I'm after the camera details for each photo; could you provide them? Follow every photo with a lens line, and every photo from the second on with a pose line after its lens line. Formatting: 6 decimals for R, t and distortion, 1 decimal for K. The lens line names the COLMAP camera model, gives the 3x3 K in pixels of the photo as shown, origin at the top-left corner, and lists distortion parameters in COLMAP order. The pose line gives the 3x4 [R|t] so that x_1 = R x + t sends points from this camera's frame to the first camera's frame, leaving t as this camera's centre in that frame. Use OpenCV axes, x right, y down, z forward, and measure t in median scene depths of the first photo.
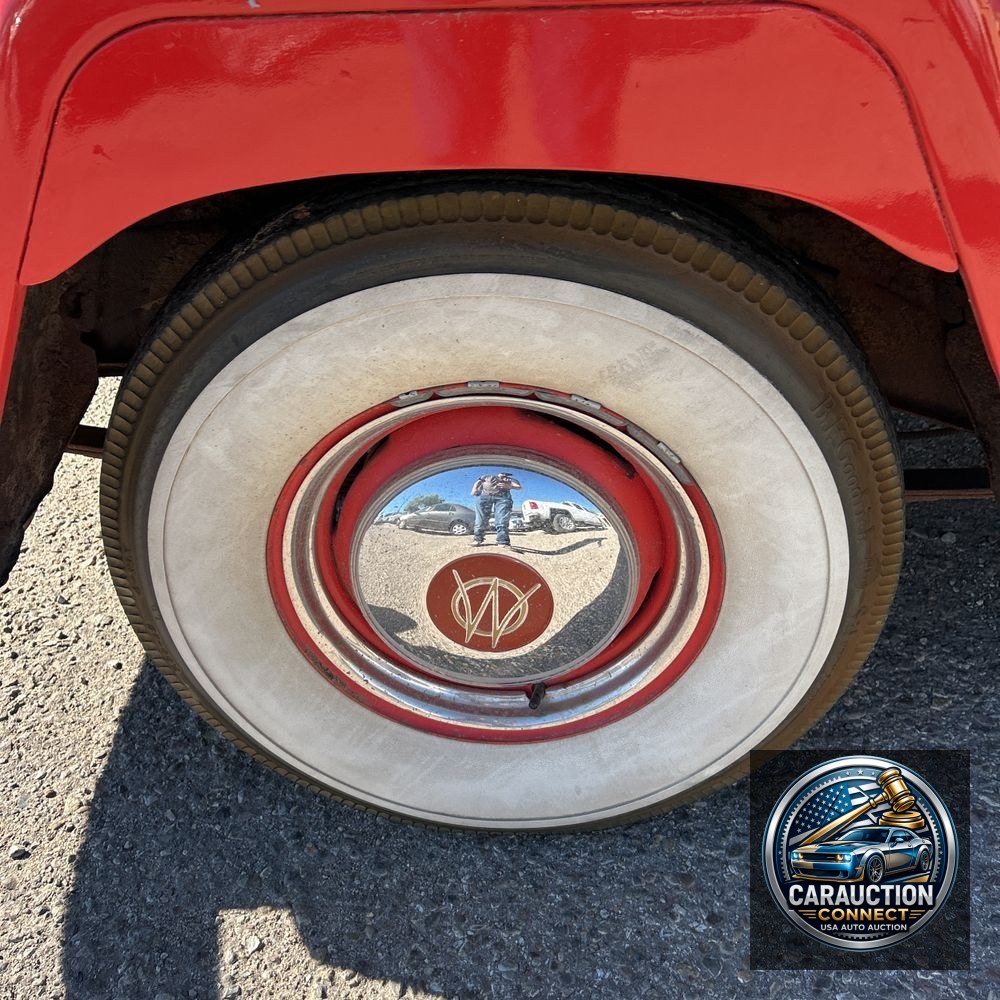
lens RADIAL K [[1015.4, 0, 497.8], [0, 1015.4, 497.2], [0, 0, 1]] dist [0.018288, 0.000000]
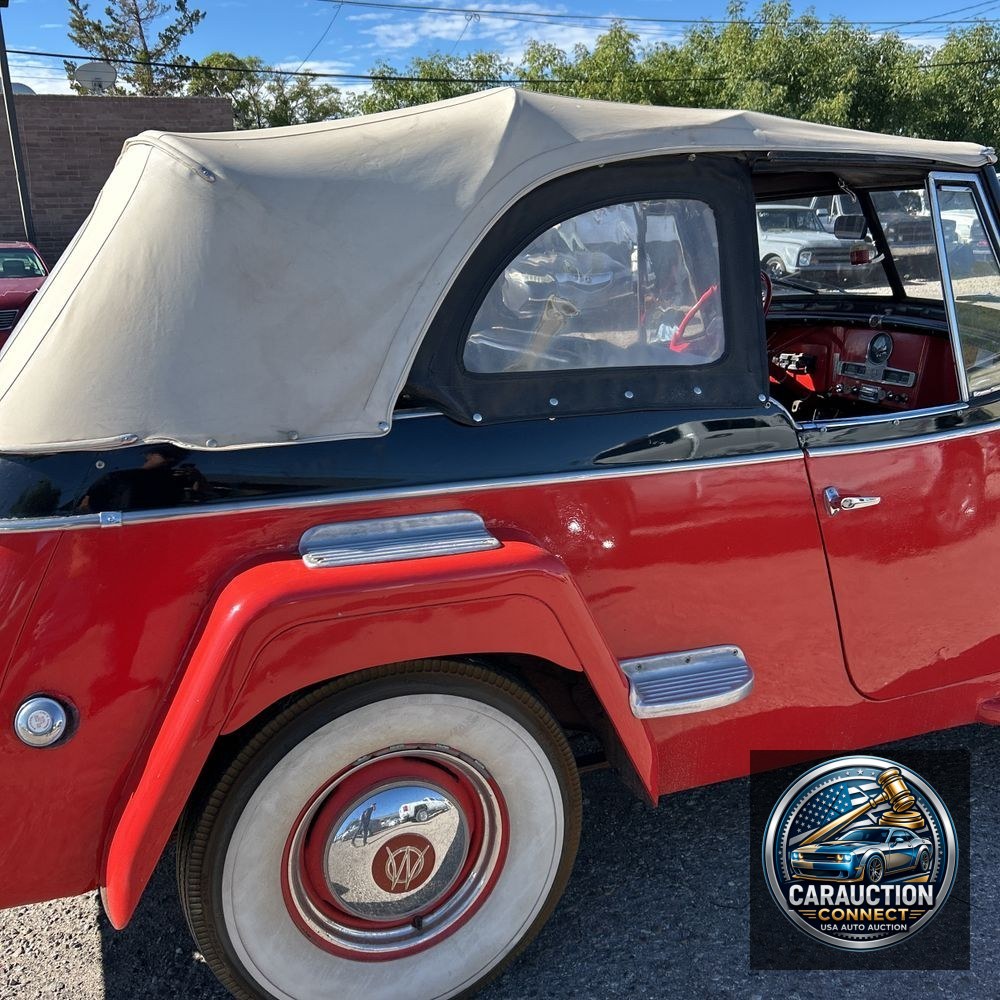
lens RADIAL K [[1015.4, 0, 483.5], [0, 1015.4, 486.5], [0, 0, 1]] dist [0.018288, 0.000000]
pose [[0.911592, -0.070709, 0.404969, -0.611801], [0.209946, 0.927021, -0.310731, 0.075946], [-0.353444, 0.368282, 0.859910, -0.998790]]
